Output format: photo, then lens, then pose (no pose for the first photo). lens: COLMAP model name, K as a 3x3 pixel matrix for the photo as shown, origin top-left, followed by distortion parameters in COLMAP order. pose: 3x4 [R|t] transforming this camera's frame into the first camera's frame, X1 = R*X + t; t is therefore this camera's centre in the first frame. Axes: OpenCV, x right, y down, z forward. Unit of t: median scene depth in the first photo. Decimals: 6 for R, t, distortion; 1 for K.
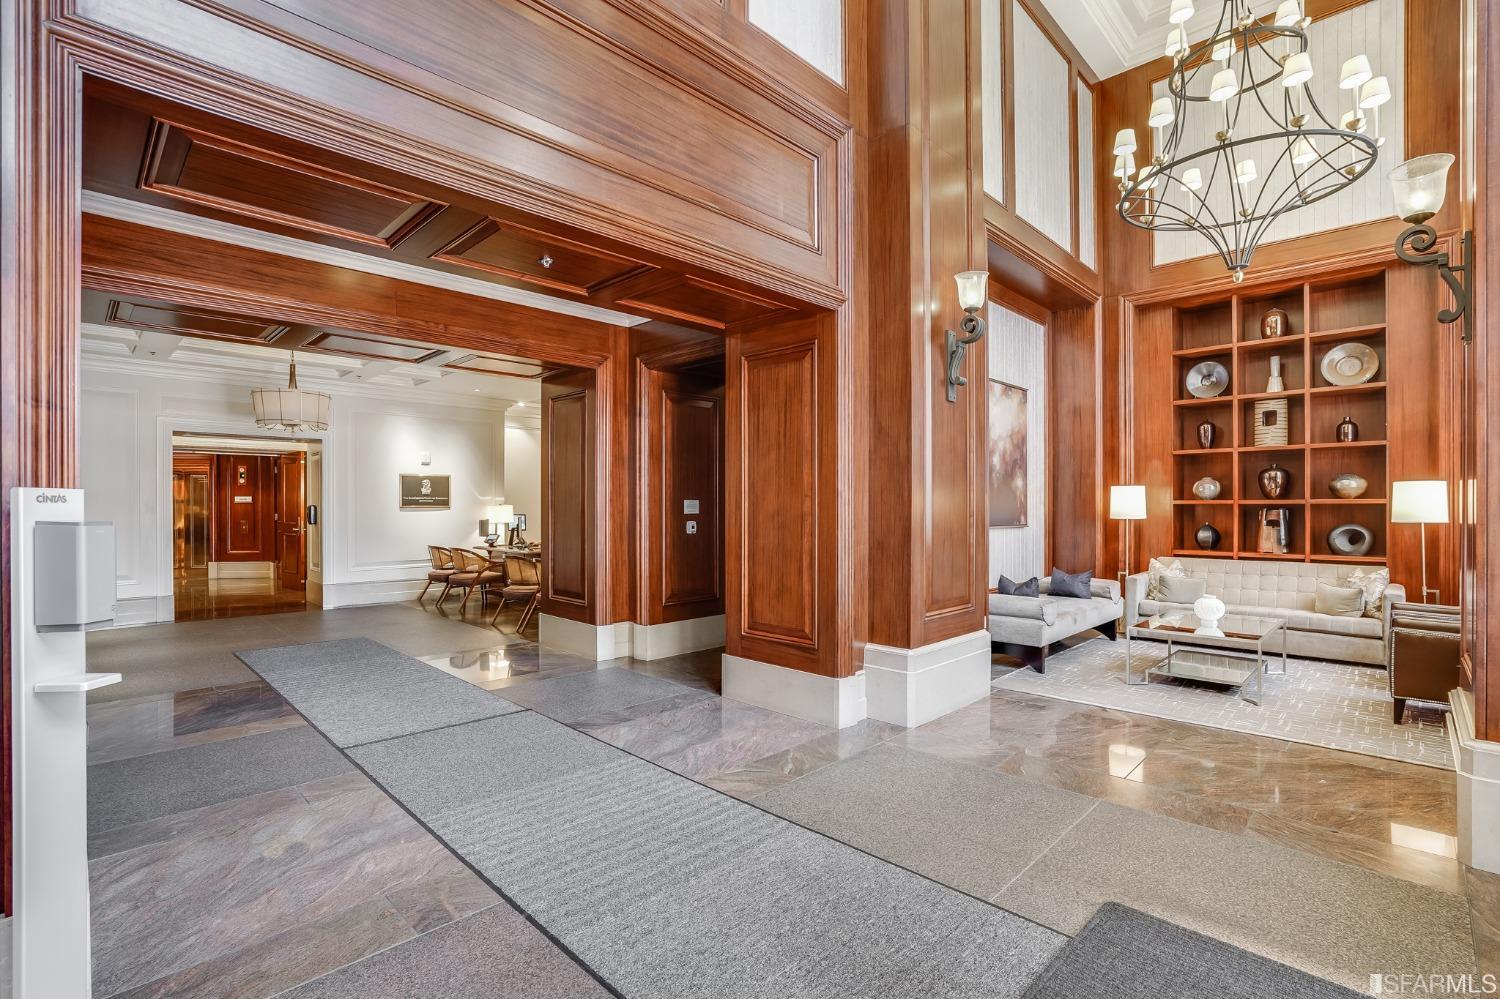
lens RADIAL K [[688.4, 0, 745.5], [0, 688.4, 499.1], [0, 0, 1]] dist [-0.012341, -0.000069]
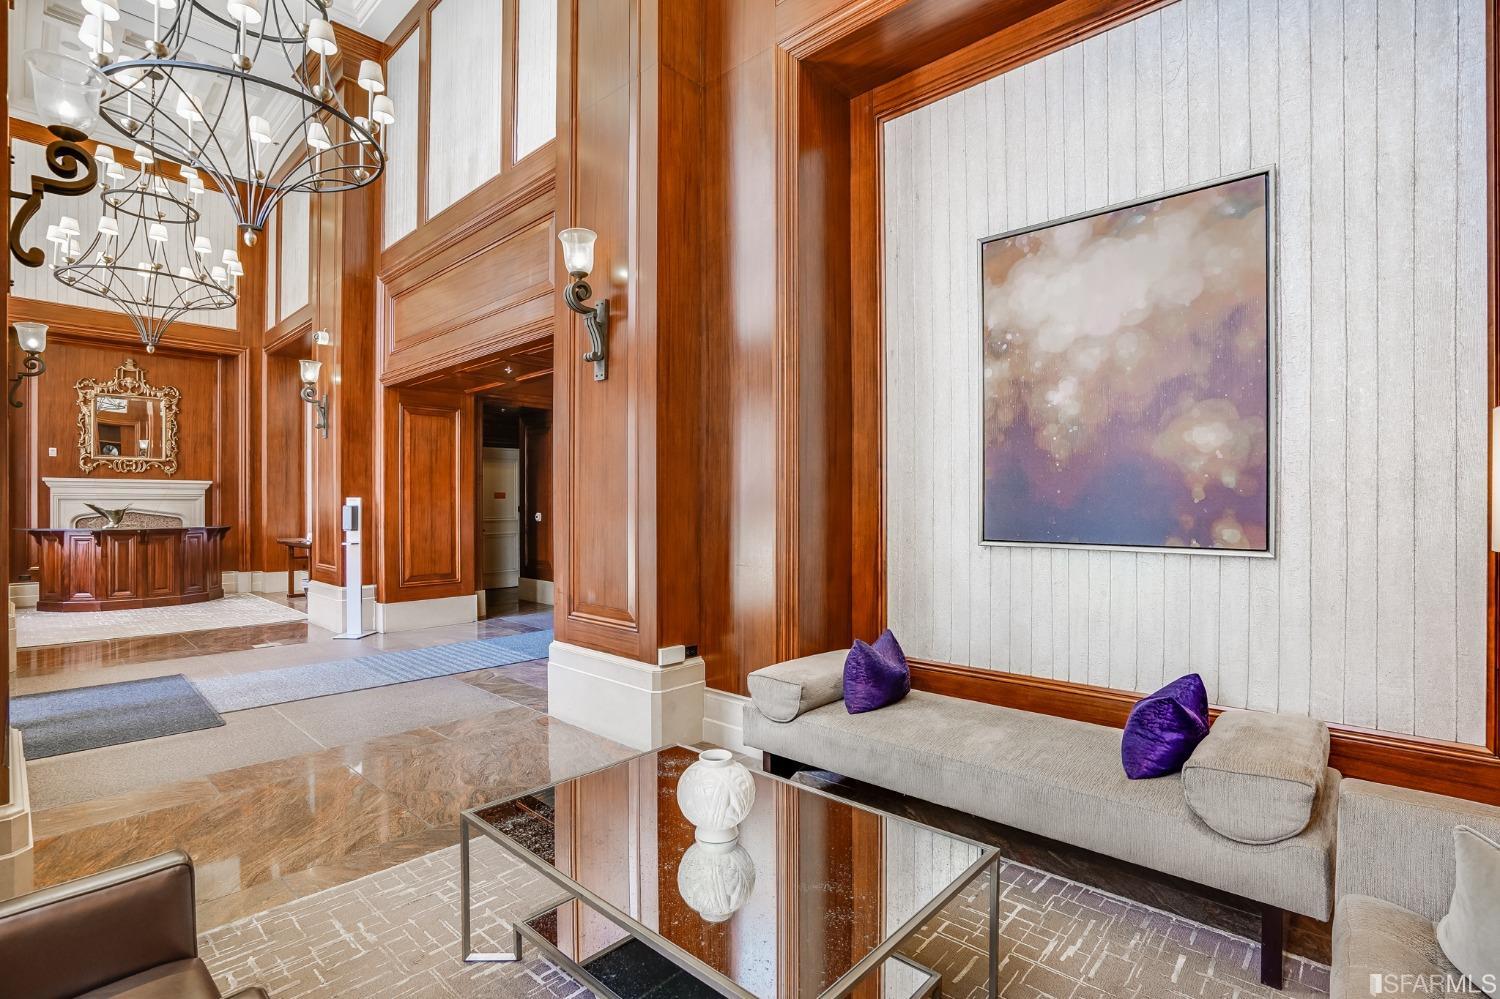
lens RADIAL K [[688.4, 0, 746.0], [0, 688.4, 502.2], [0, 0, 1]] dist [-0.012341, -0.000069]
pose [[0.042187, 0.000704, -0.999110, 1.839792], [-0.003802, 0.999993, 0.000544, 0.009101], [0.999103, 0.003776, 0.042189, 1.777397]]
